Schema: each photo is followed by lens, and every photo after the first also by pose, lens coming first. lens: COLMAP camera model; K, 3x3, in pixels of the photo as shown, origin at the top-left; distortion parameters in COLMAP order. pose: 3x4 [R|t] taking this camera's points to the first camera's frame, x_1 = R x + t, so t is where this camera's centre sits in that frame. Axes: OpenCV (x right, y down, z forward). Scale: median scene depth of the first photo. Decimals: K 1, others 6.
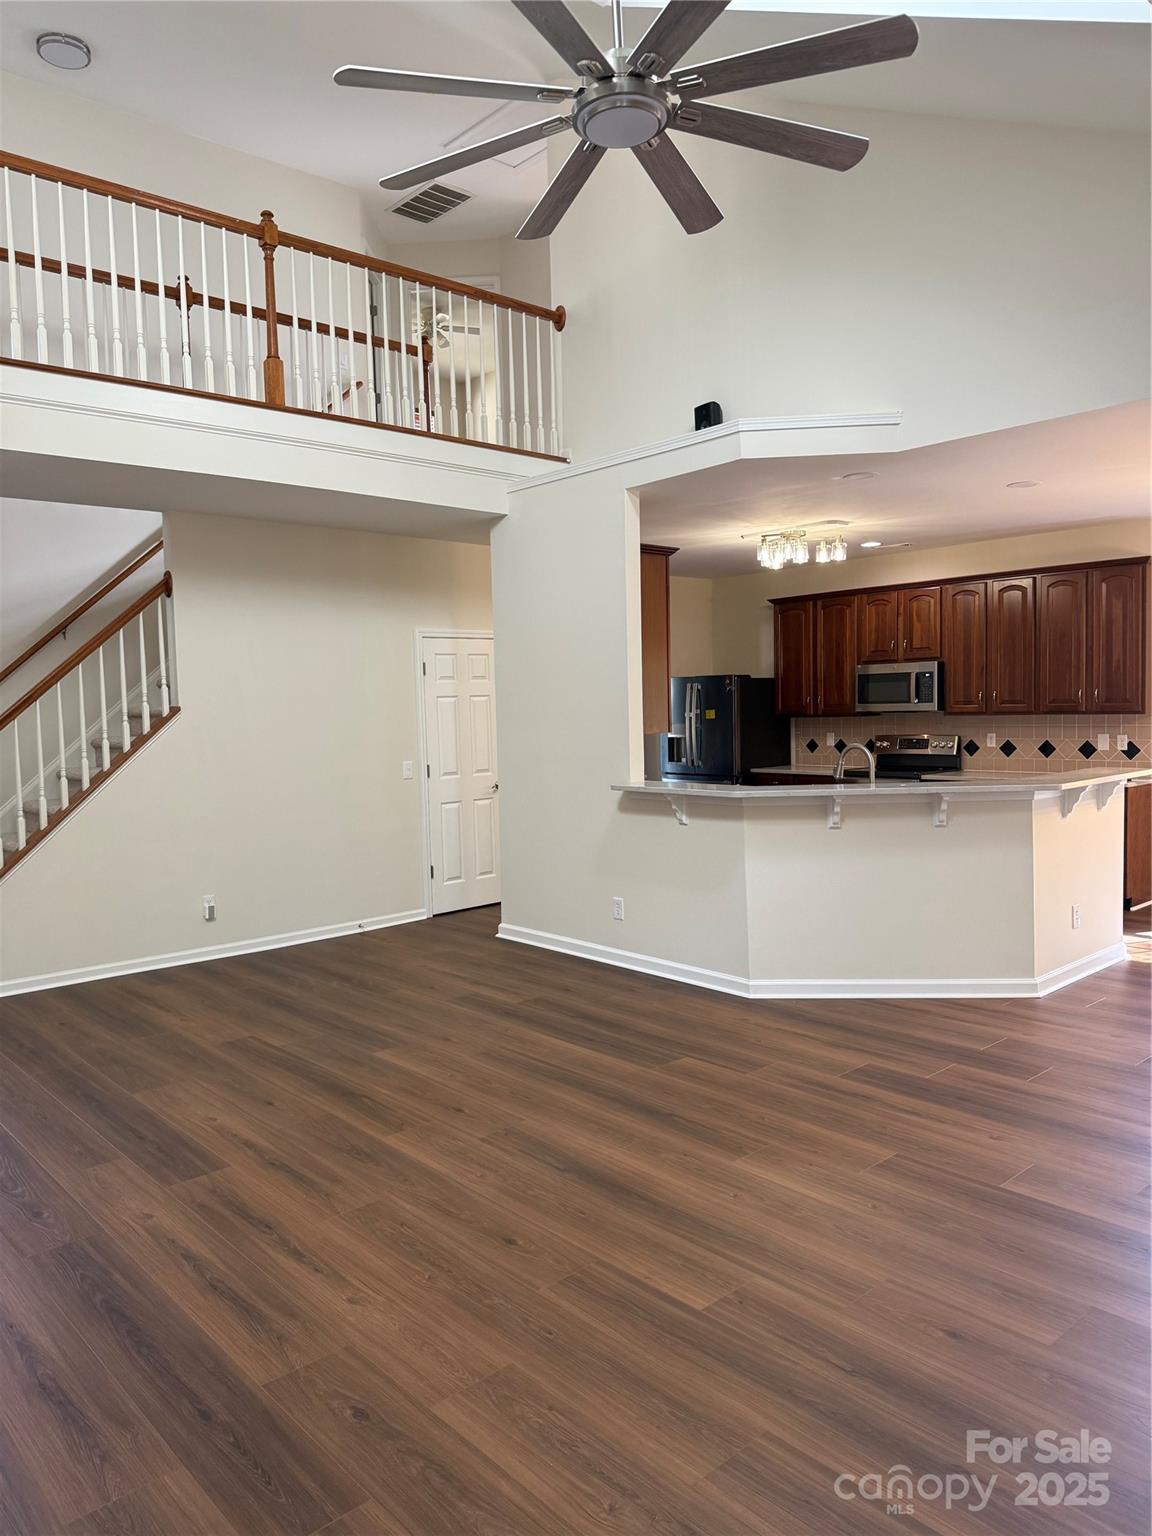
lens RADIAL K [[1076.9, 0, 571.9], [0, 1076.9, 769.2], [0, 0, 1]] dist [0.033771, -0.061886]
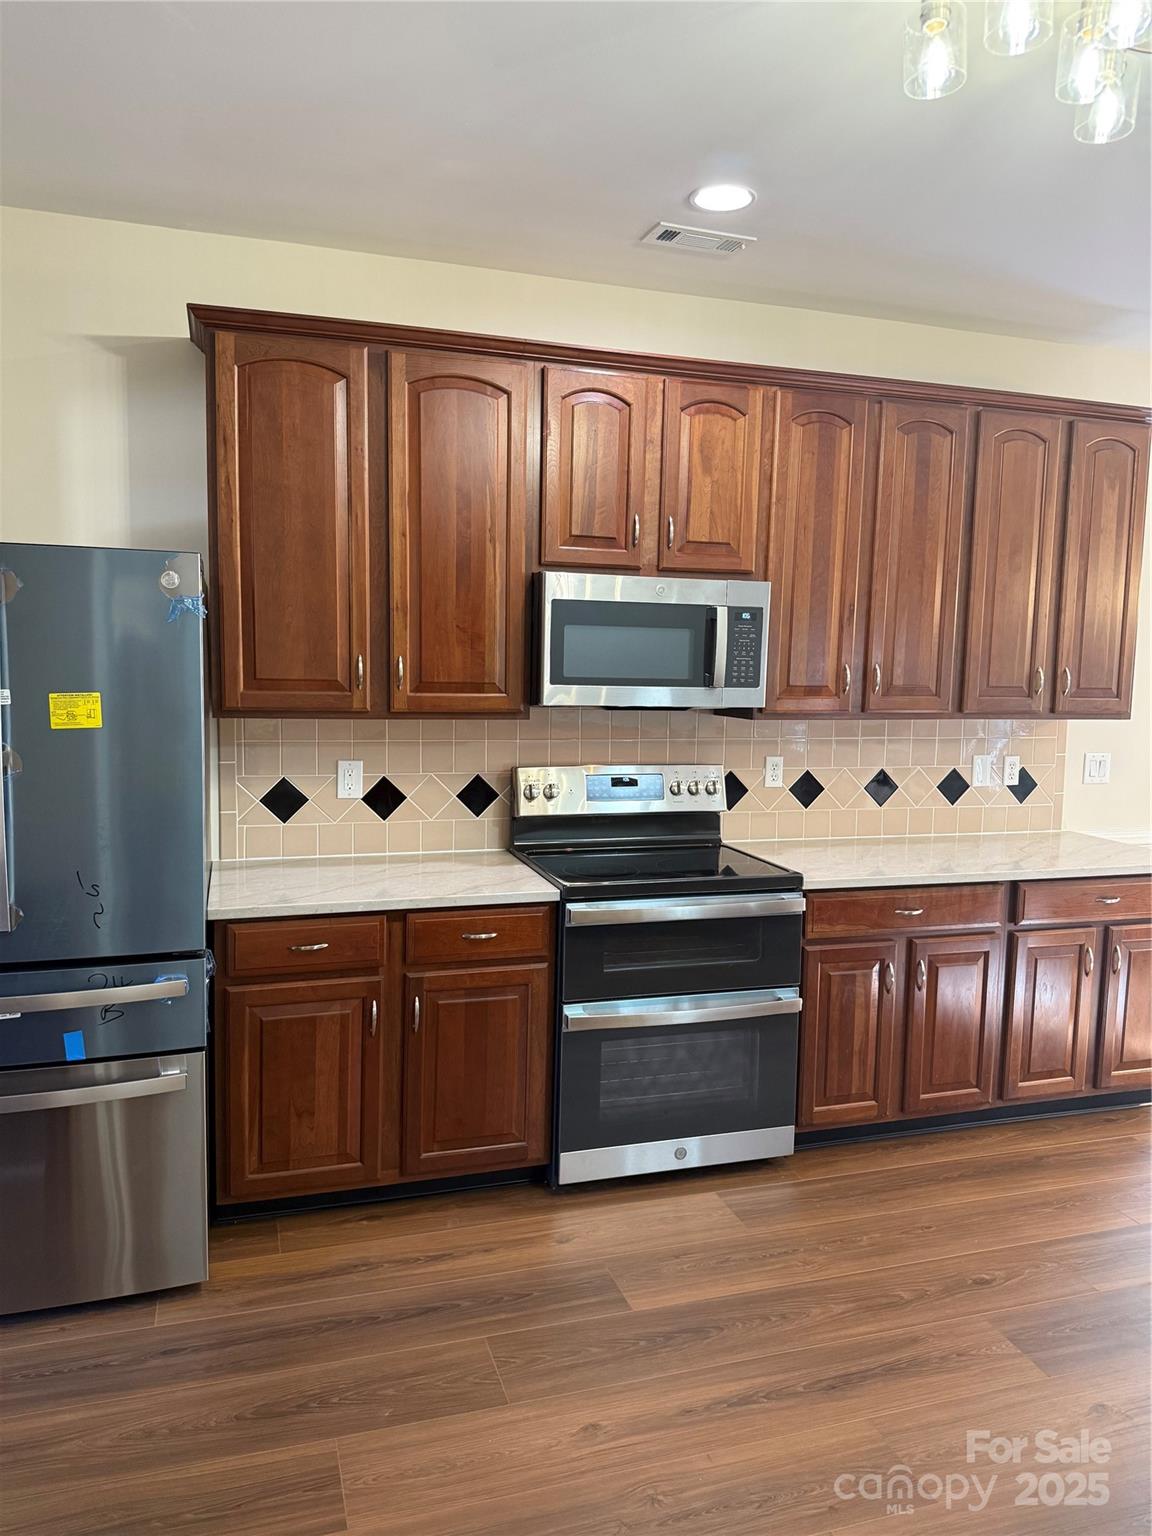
lens RADIAL K [[1079.7, 0, 580.9], [0, 1079.7, 767.6], [0, 0, 1]] dist [0.043355, -0.047435]
pose [[0.391183, -0.069918, 0.917653, -0.053980], [0.018275, 0.997503, 0.068212, -0.060428], [-0.920131, -0.009914, 0.391484, 0.899494]]
